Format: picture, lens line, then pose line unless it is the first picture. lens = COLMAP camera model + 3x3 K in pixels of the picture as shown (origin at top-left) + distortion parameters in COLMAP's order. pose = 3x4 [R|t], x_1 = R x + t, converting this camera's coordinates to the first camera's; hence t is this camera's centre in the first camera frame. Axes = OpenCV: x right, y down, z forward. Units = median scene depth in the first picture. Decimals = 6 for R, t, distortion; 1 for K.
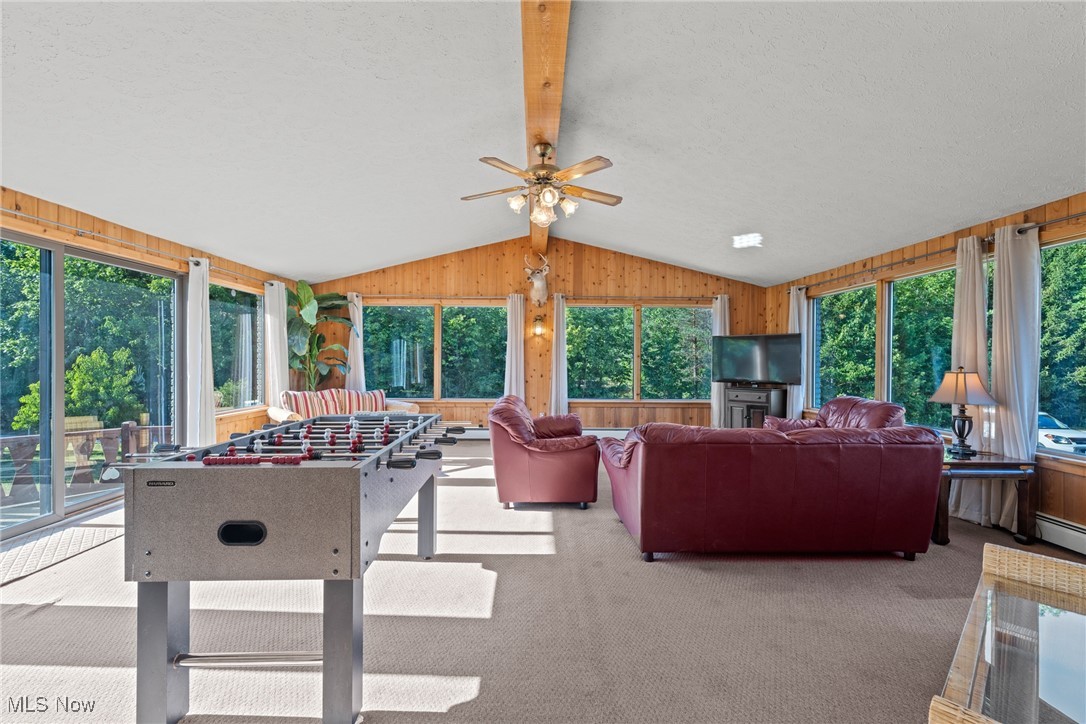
lens RADIAL K [[445.7, 0, 540.3], [0, 445.7, 364.7], [0, 0, 1]] dist [-0.002613, -0.000098]
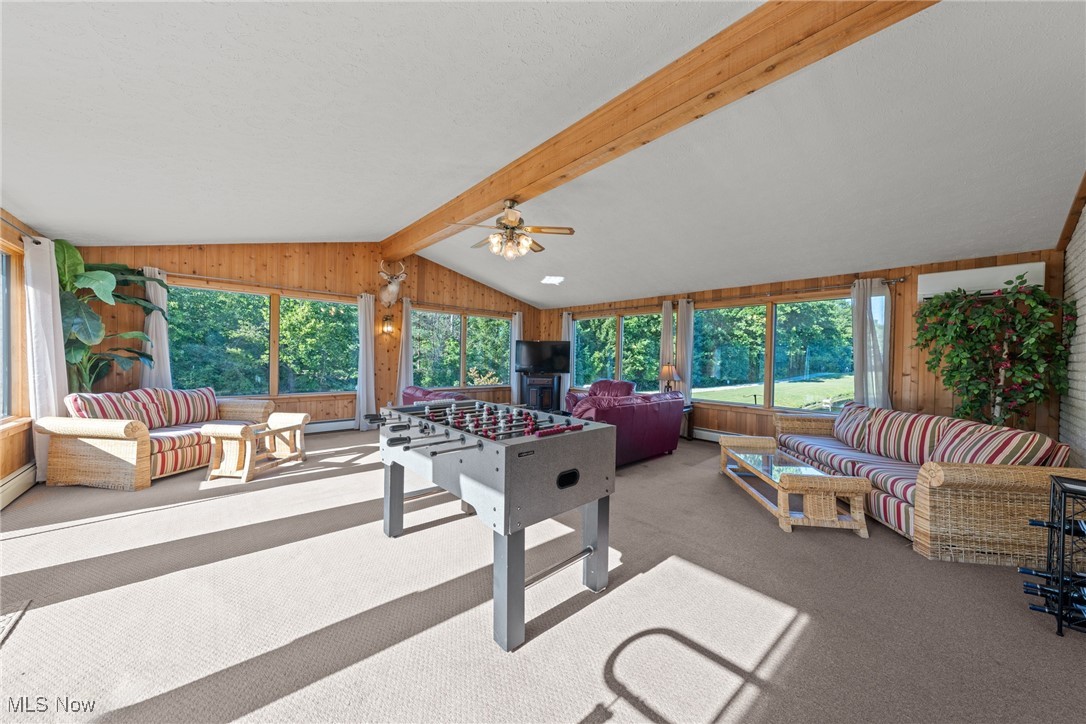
lens RADIAL K [[374.3, 0, 544.4], [0, 374.3, 364.0], [0, 0, 1]] dist [-0.000866, 0.000104]
pose [[0.749161, -0.001771, 0.662386, -0.339467], [-0.008320, 0.999892, 0.012082, -0.002644], [-0.662336, -0.014562, 0.749066, 0.030363]]
